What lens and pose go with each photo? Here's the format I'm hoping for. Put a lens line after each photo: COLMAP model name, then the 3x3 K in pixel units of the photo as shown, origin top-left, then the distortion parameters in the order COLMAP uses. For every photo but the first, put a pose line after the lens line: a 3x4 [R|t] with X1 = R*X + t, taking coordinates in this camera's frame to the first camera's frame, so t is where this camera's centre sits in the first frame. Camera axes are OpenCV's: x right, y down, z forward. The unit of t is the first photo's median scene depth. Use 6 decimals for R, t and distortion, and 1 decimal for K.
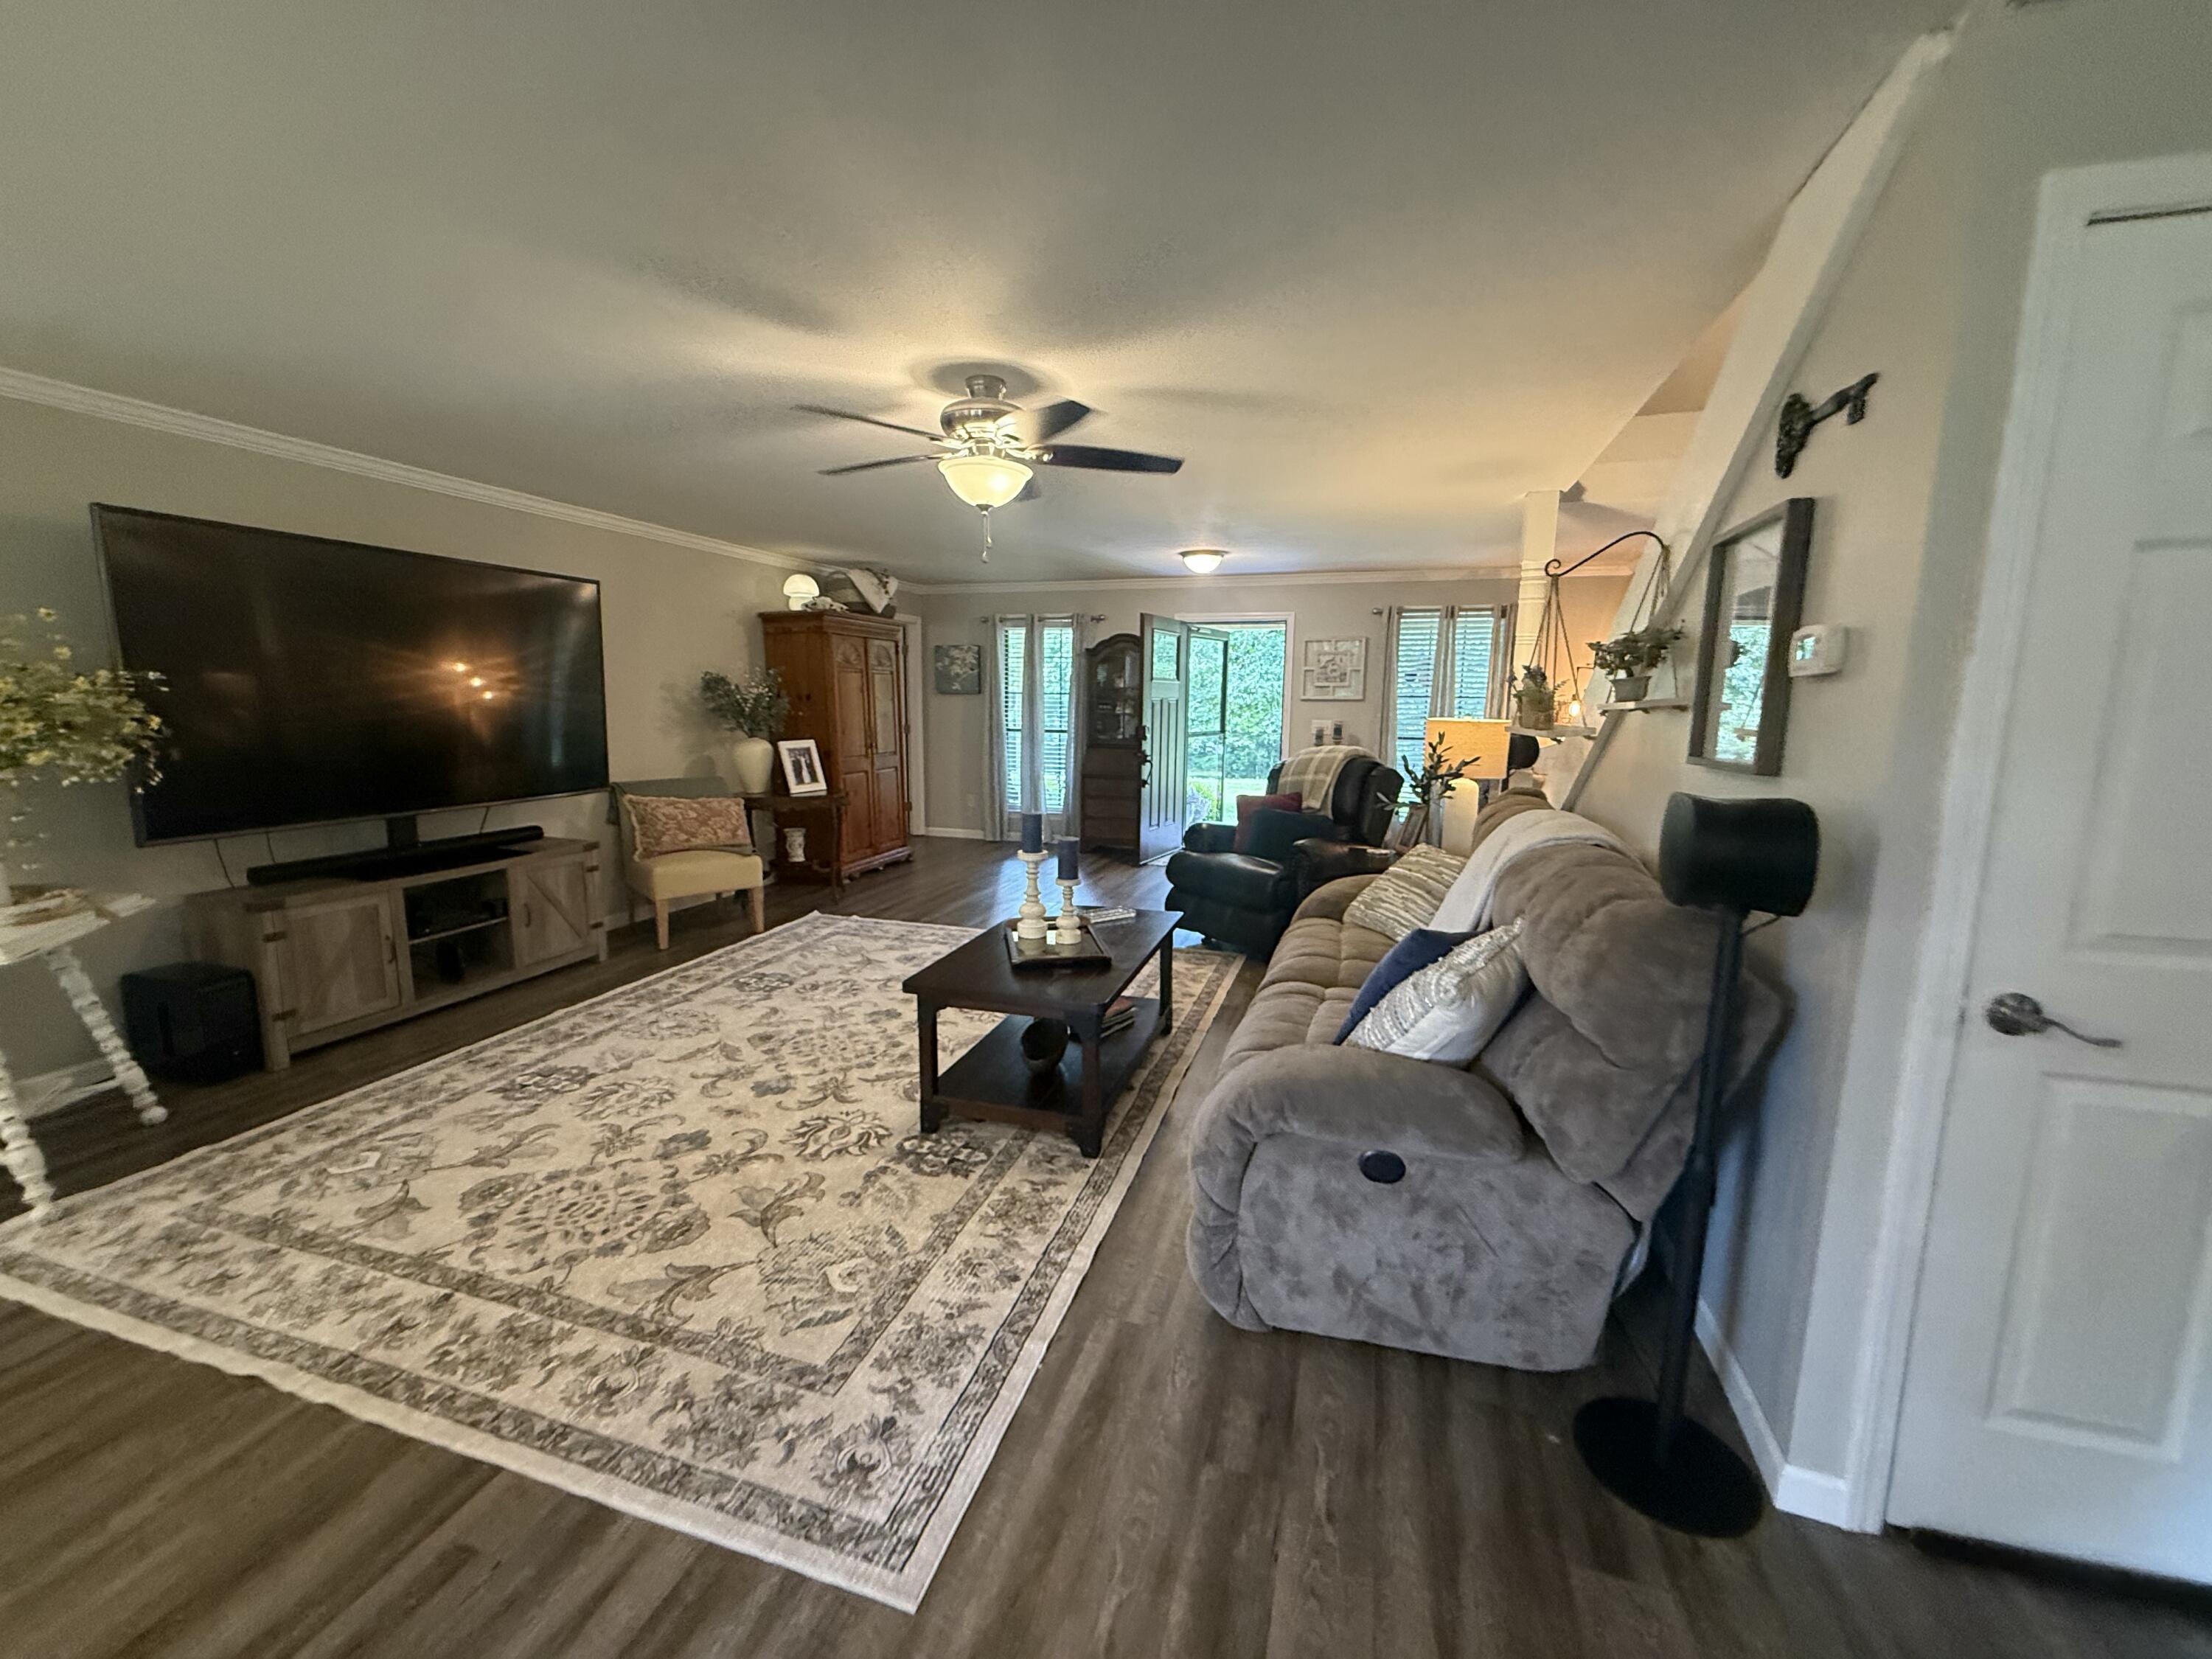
lens RADIAL K [[880.8, 0, 1102.3], [0, 880.8, 831.0], [0, 0, 1]] dist [0.000703, -0.000375]
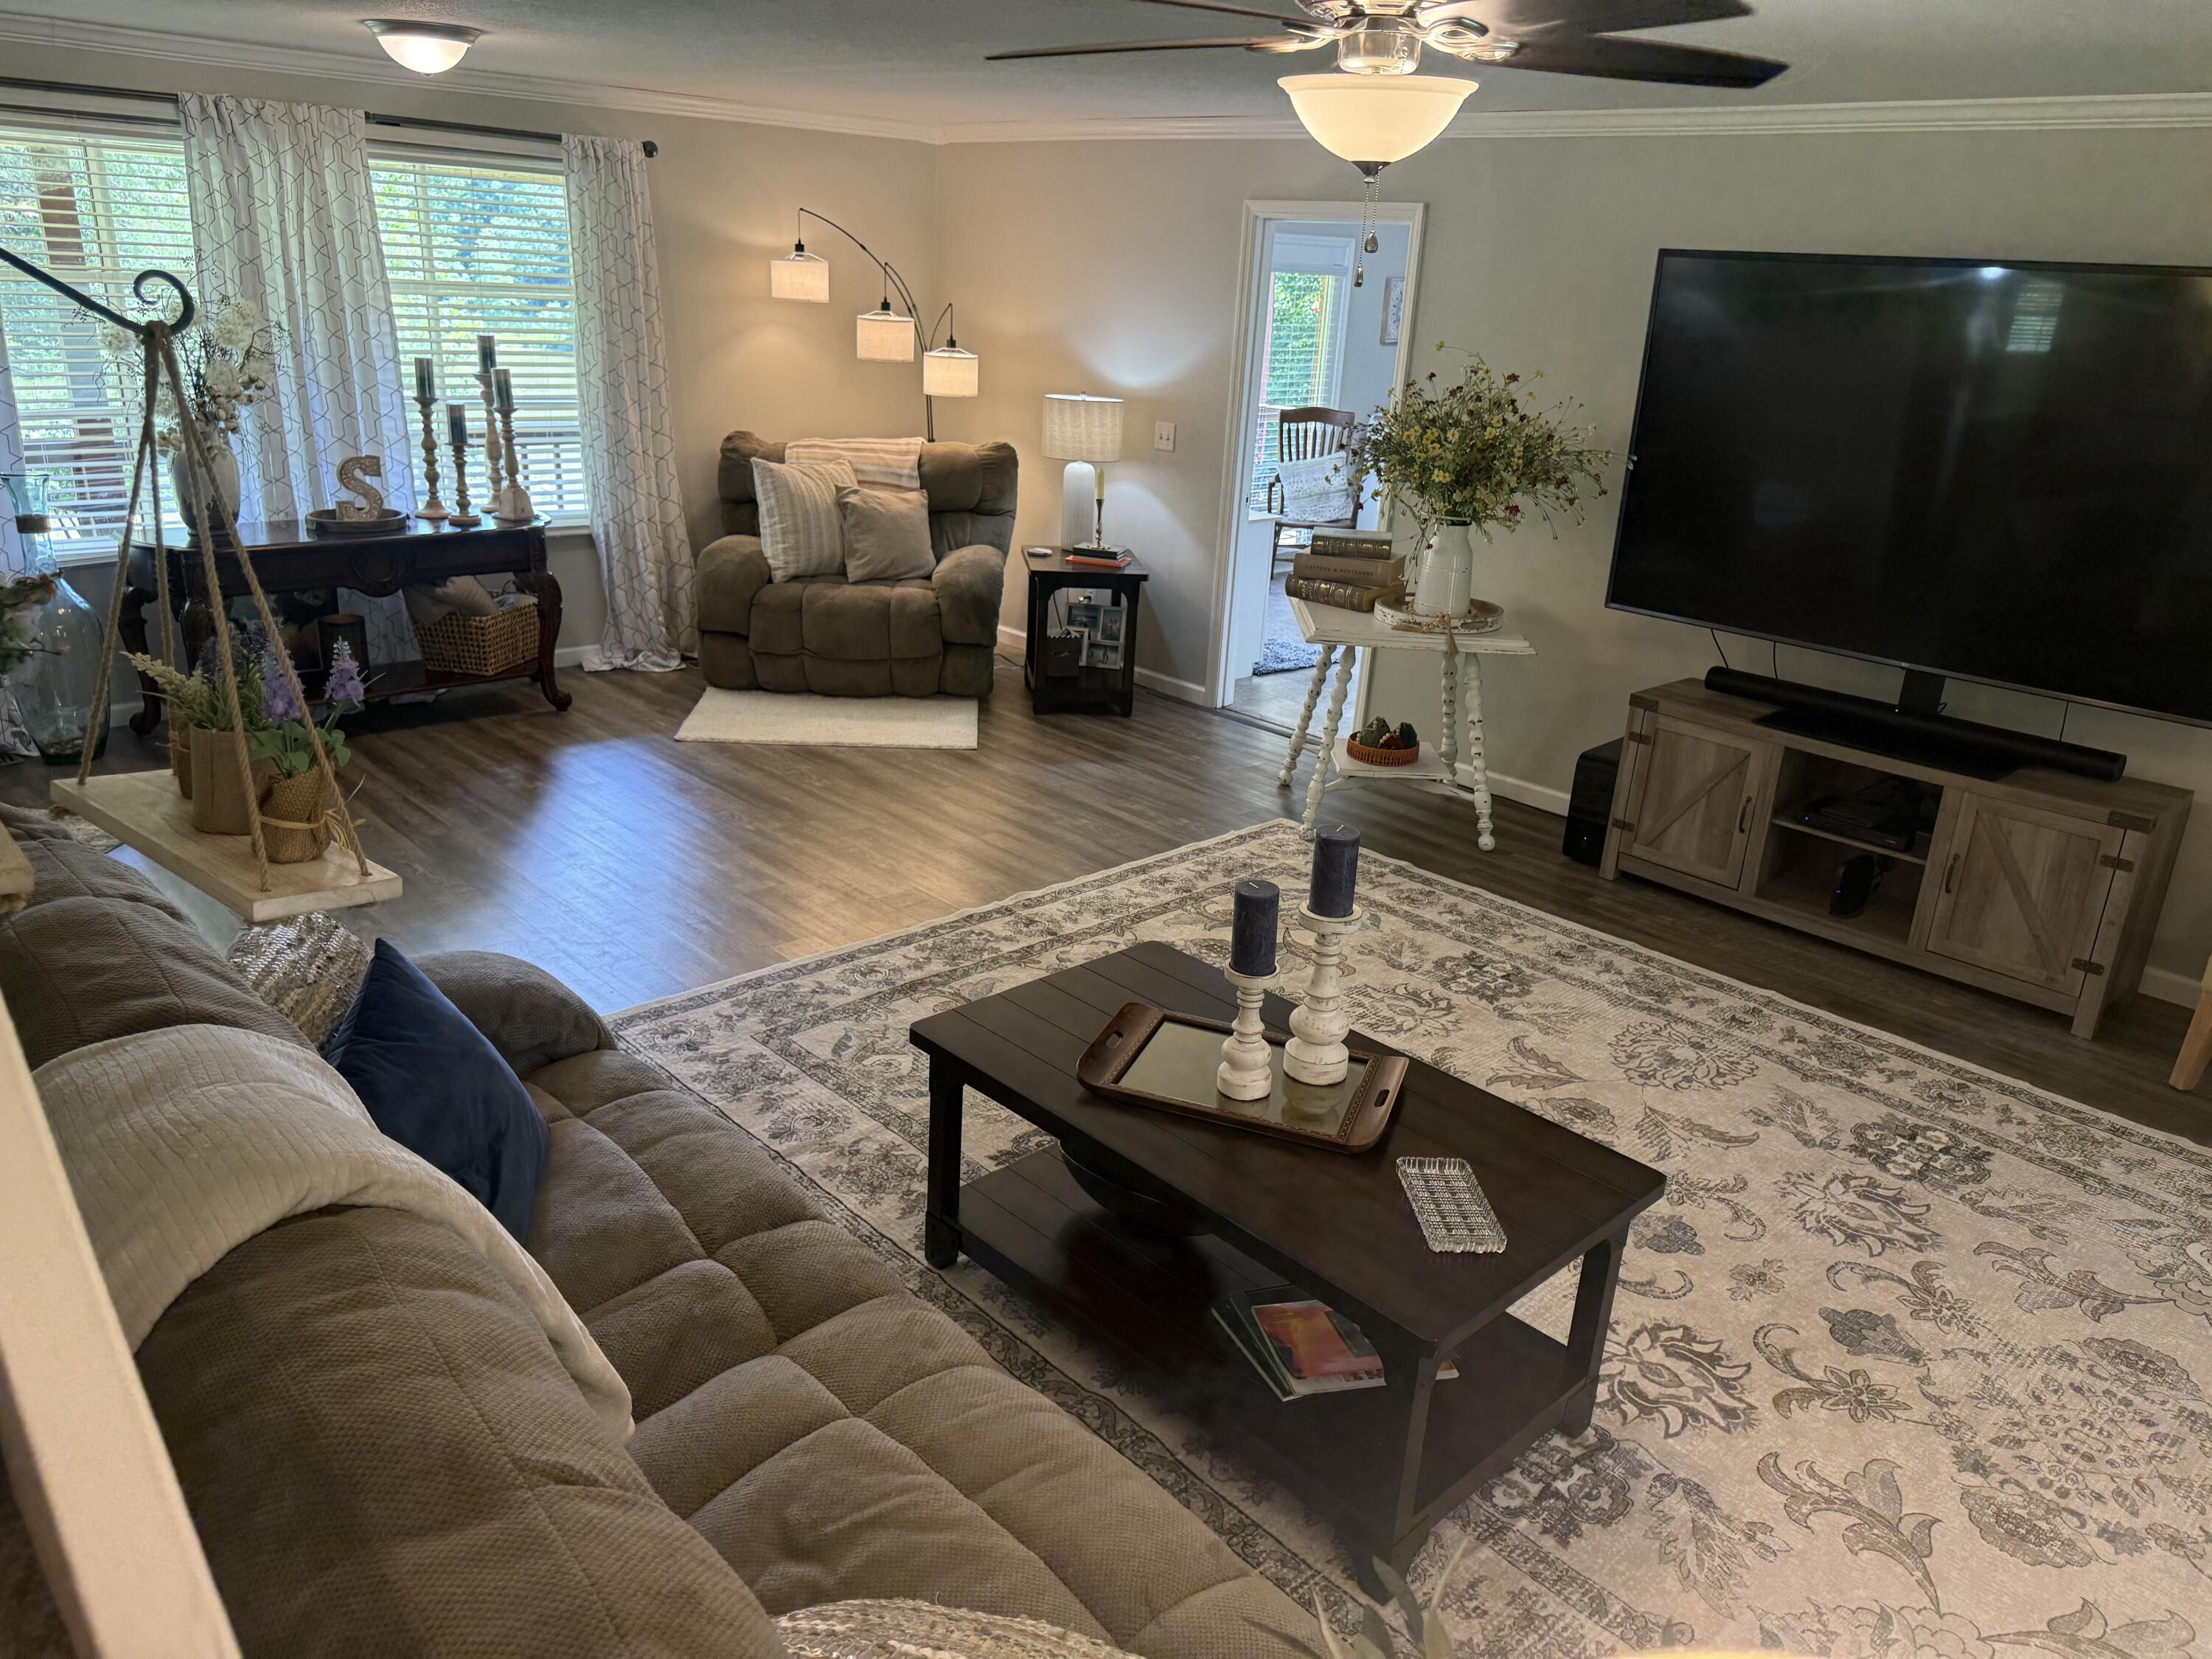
lens RADIAL K [[1550.0, 0, 1107.6], [0, 1550.0, 836.9], [0, 0, 1]] dist [0.102532, -0.148636]
pose [[-0.492399, 0.265427, -0.828910, 0.649169], [-0.185197, 0.898605, 0.397757, -0.315123], [0.850438, 0.349367, -0.393316, 1.188233]]
